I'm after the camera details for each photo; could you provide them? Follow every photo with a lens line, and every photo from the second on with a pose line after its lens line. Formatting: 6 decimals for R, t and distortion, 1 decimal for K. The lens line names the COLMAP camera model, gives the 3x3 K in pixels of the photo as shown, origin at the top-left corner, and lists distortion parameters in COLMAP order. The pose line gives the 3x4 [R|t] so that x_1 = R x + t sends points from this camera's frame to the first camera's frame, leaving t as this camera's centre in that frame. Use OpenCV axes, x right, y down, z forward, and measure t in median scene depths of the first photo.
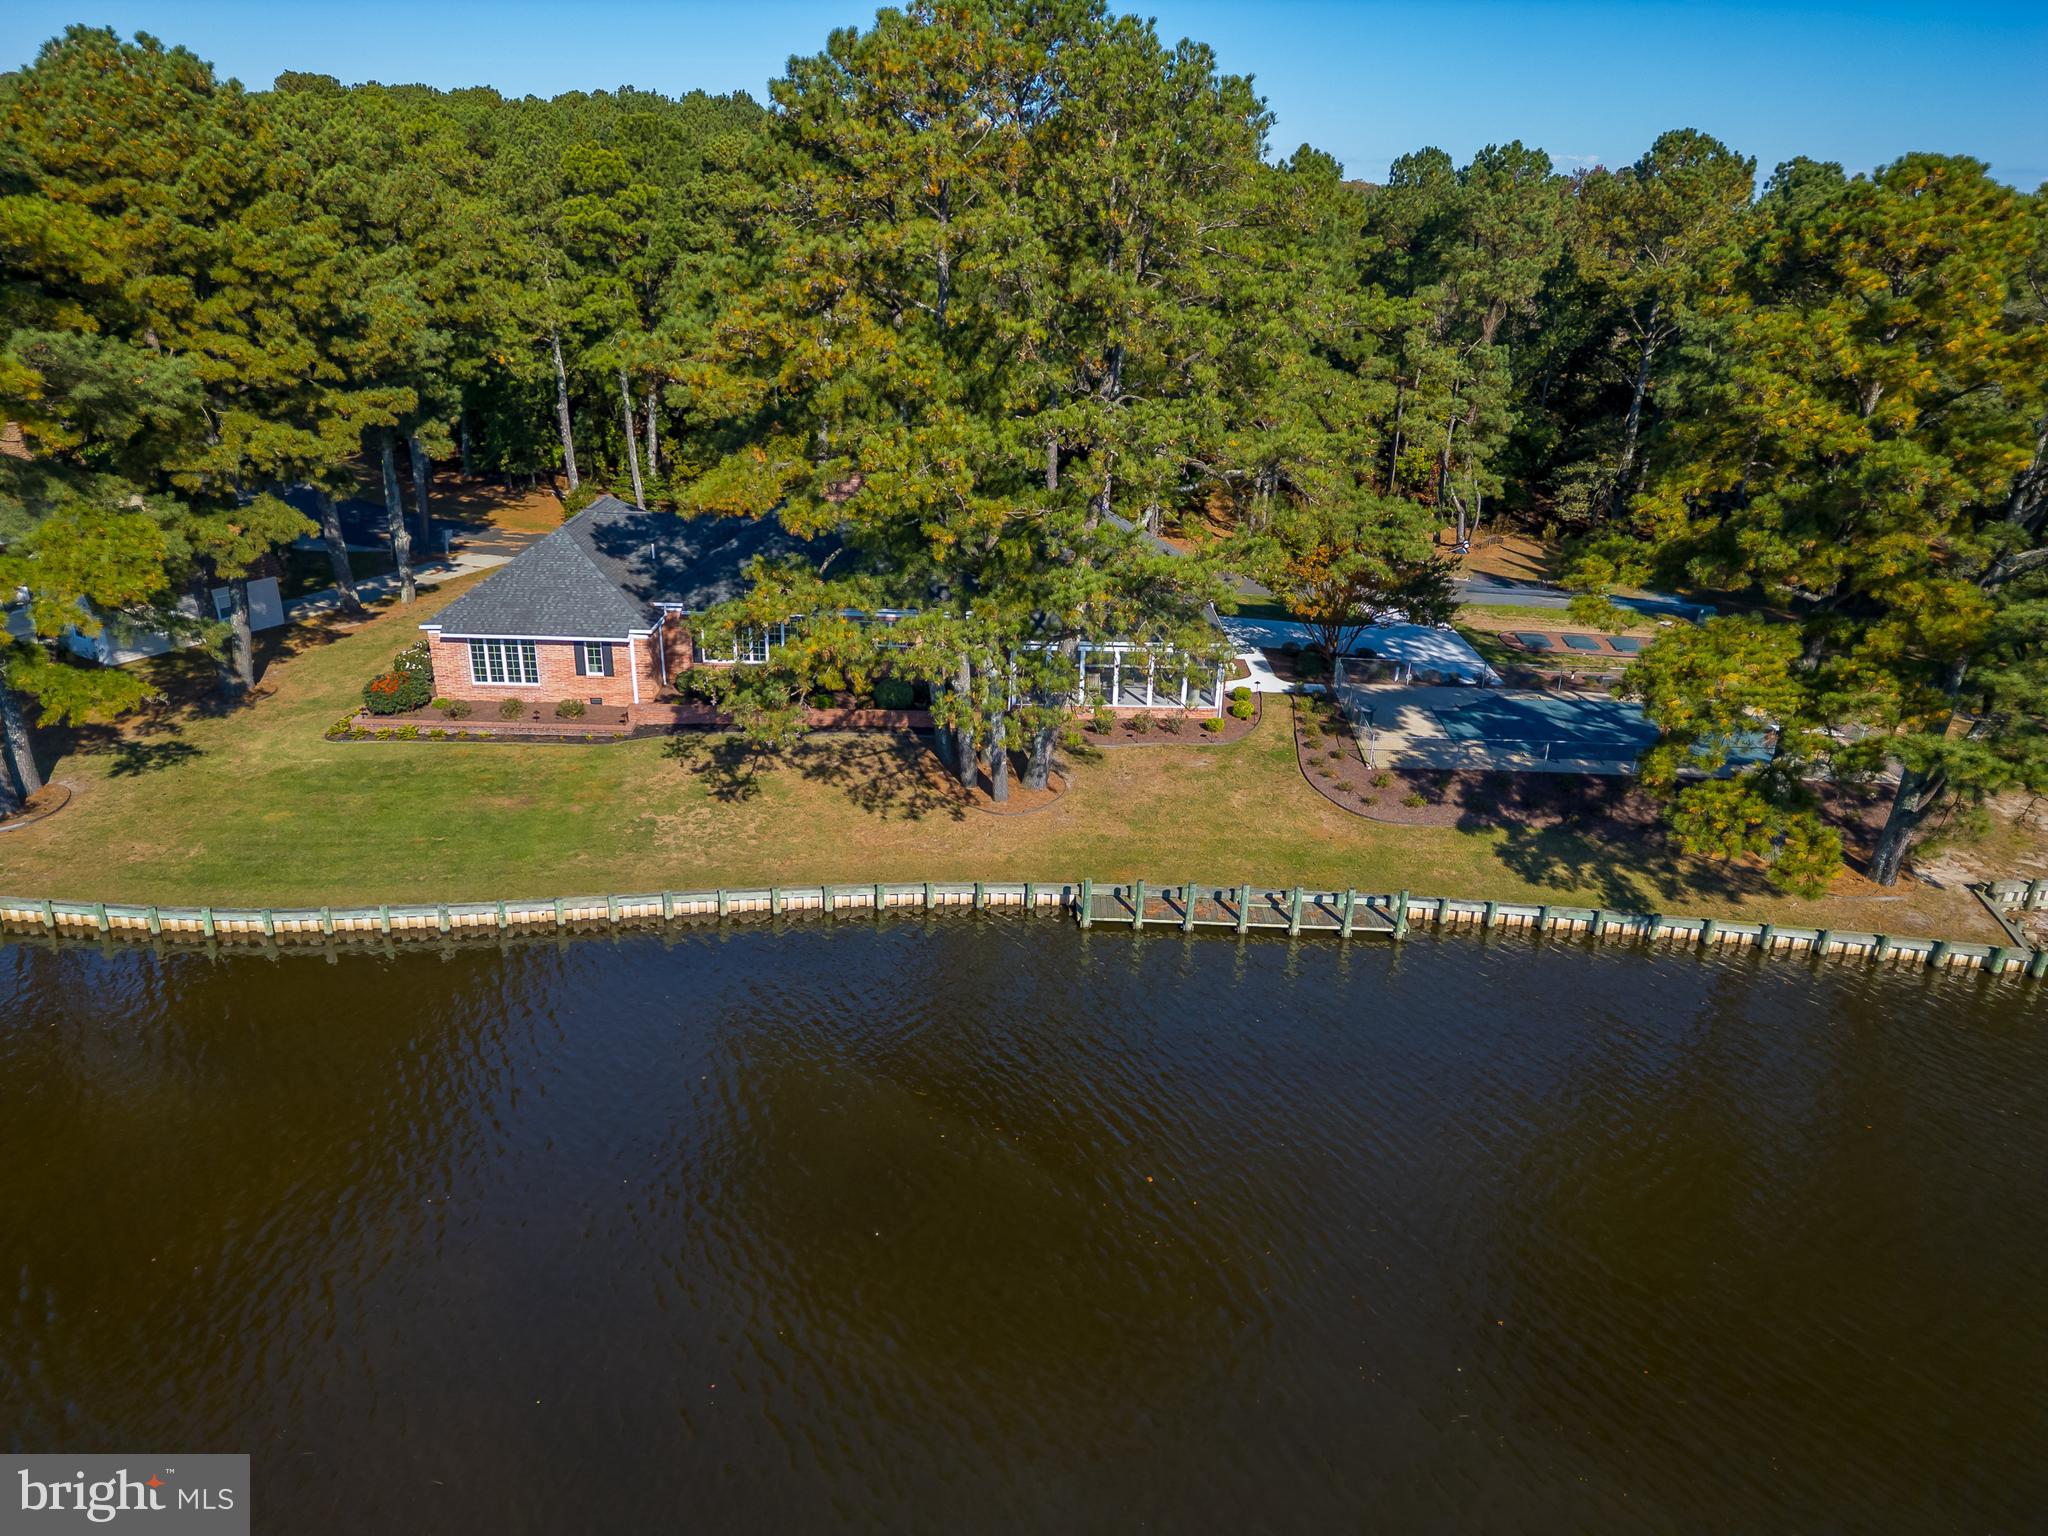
lens RADIAL K [[1391.5, 0, 1024.0], [0, 1391.5, 768.0], [0, 0, 1]] dist [0.059942, -0.039146]
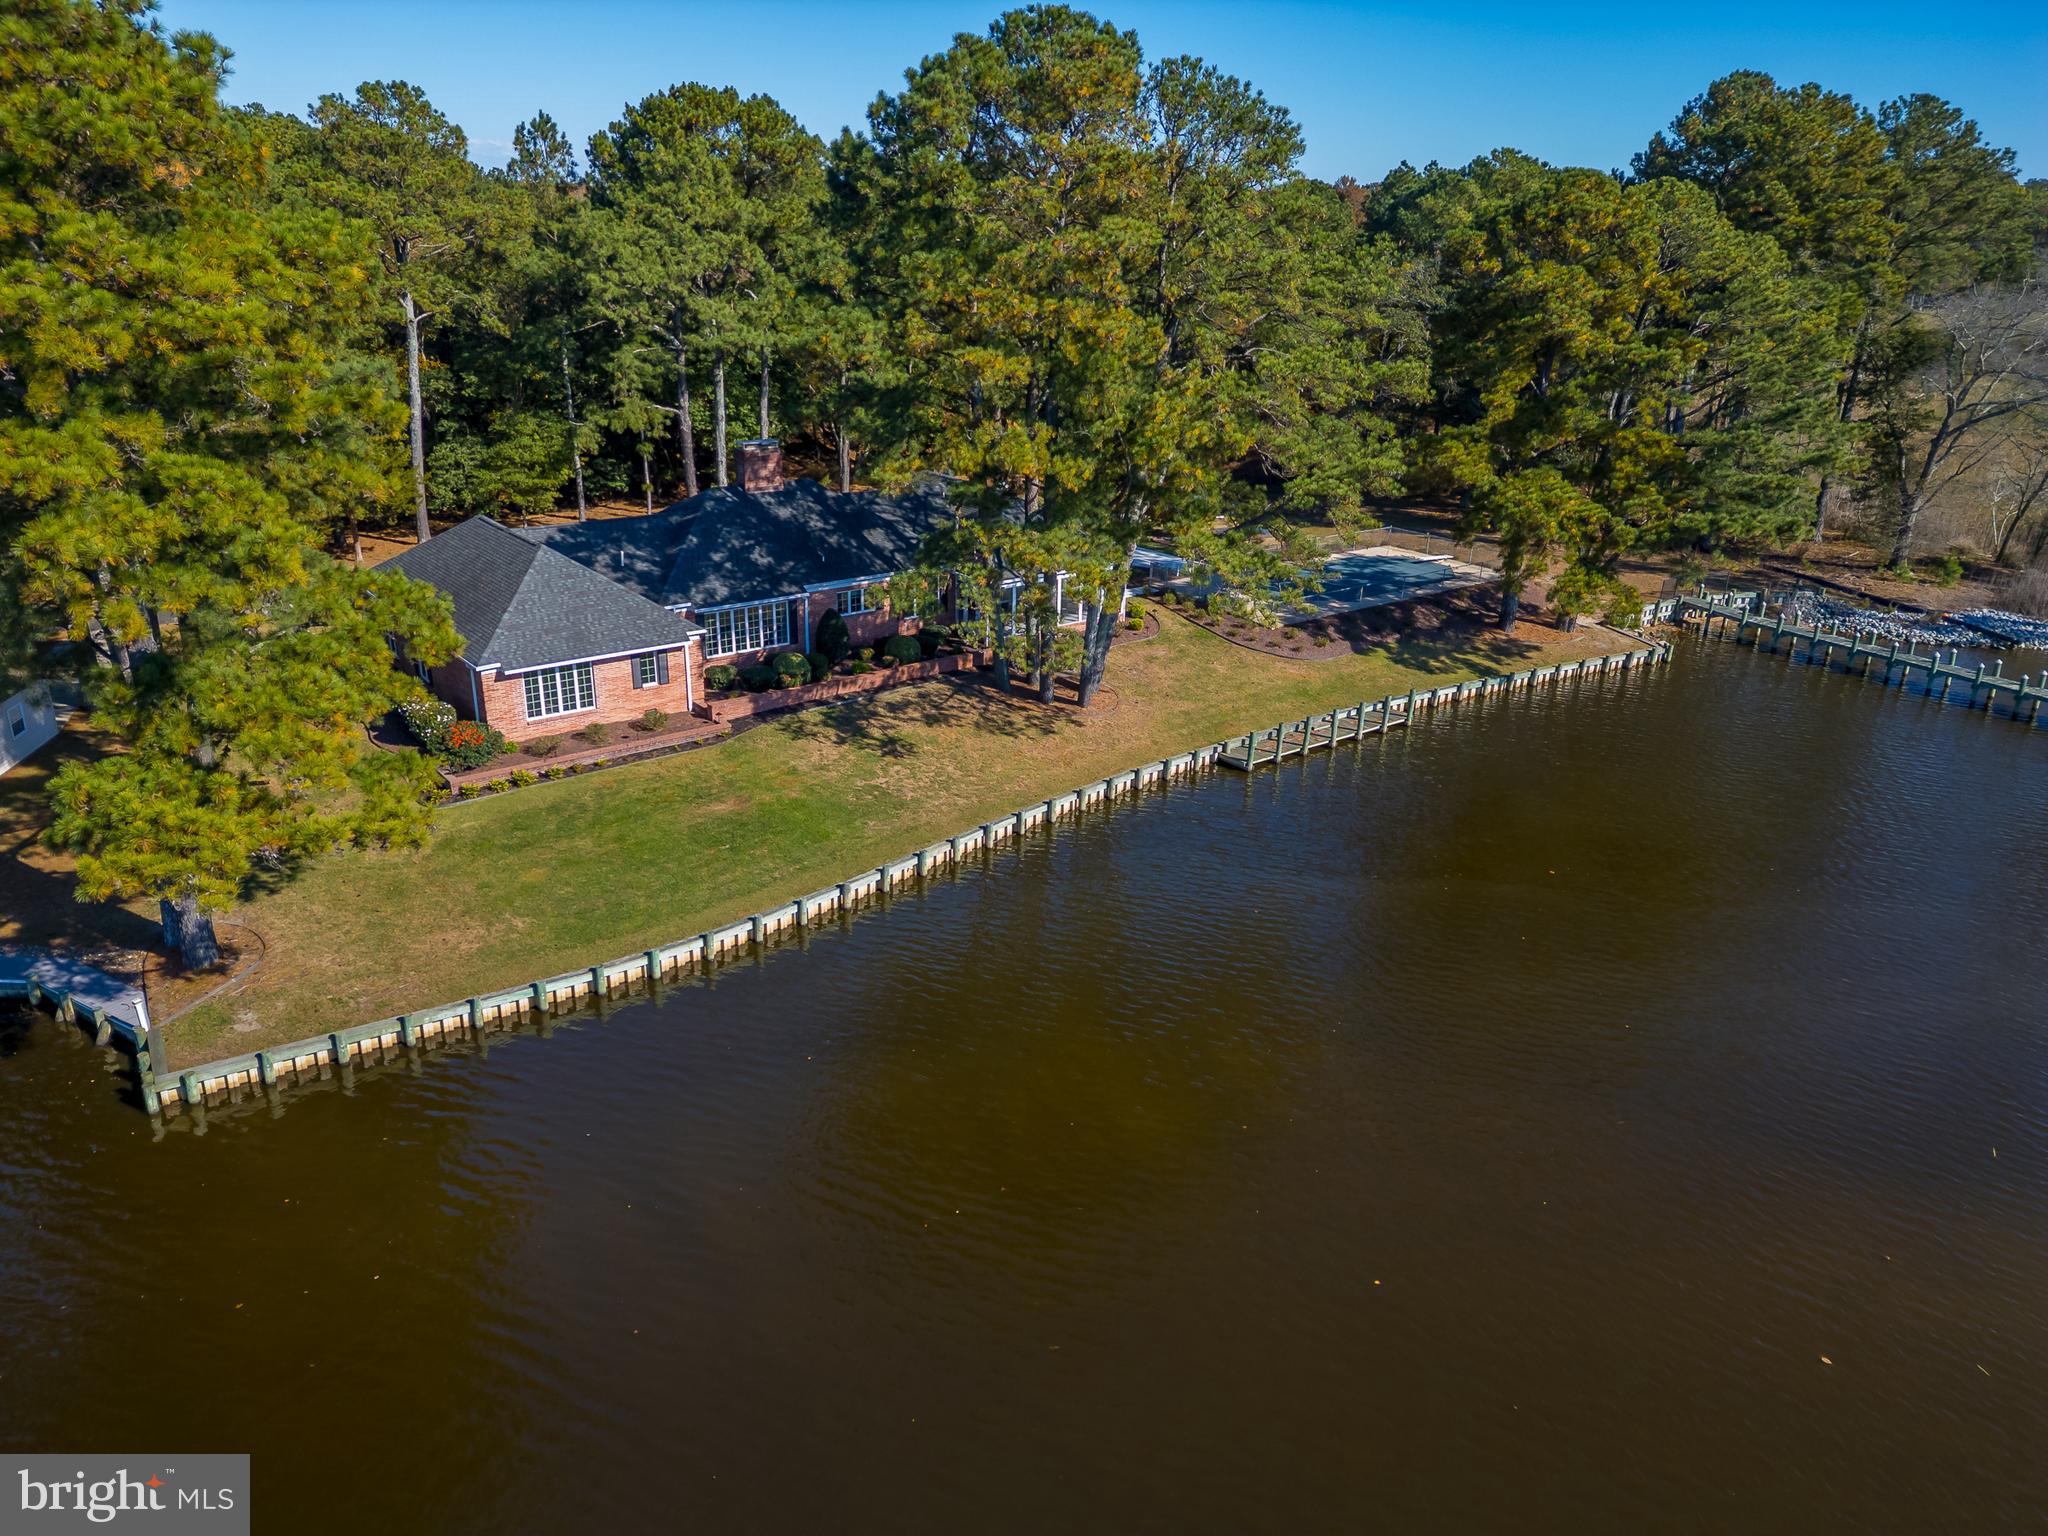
lens RADIAL K [[1392.1, 0, 1024.0], [0, 1392.1, 768.0], [0, 0, 1]] dist [0.077167, -0.066829]
pose [[0.801950, -0.232435, 0.550319, -0.709199], [0.229786, 0.970348, 0.074986, -0.025485], [-0.551430, 0.066321, 0.831581, 0.037136]]
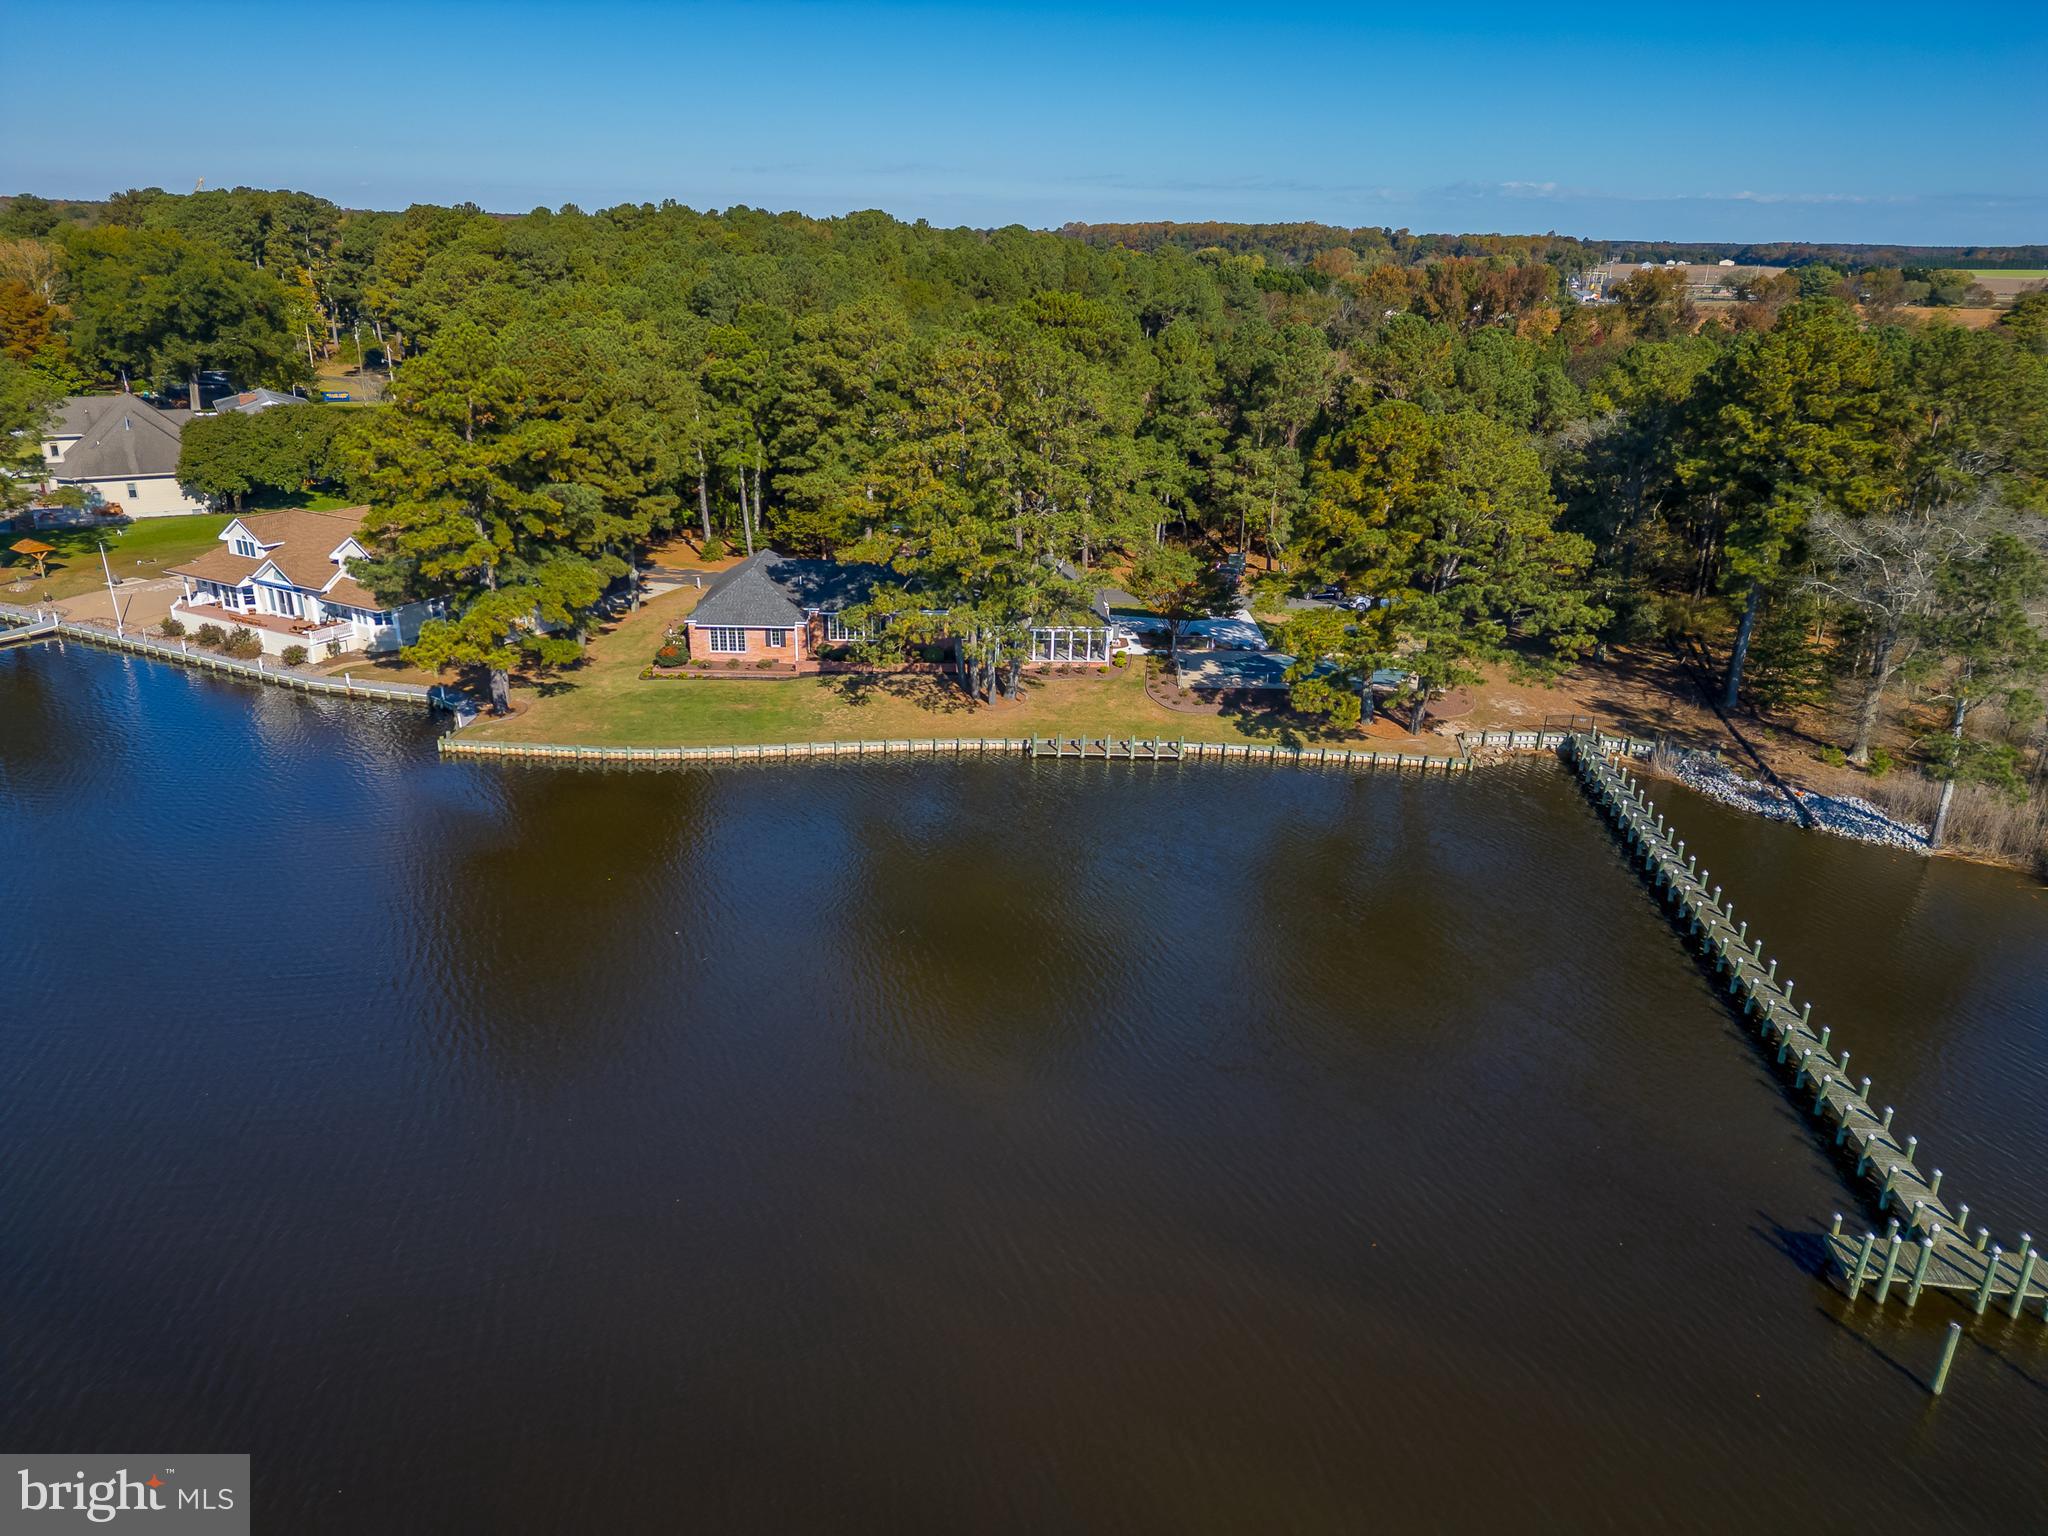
lens RADIAL K [[1358.6, 0, 1043.2], [0, 1358.6, 776.3], [0, 0, 1]] dist [0.071342, -0.068172]
pose [[0.999435, -0.013211, 0.030915, -0.005267], [0.013450, 0.999881, -0.007536, 0.138207], [-0.030811, 0.007948, 0.999494, -0.919183]]
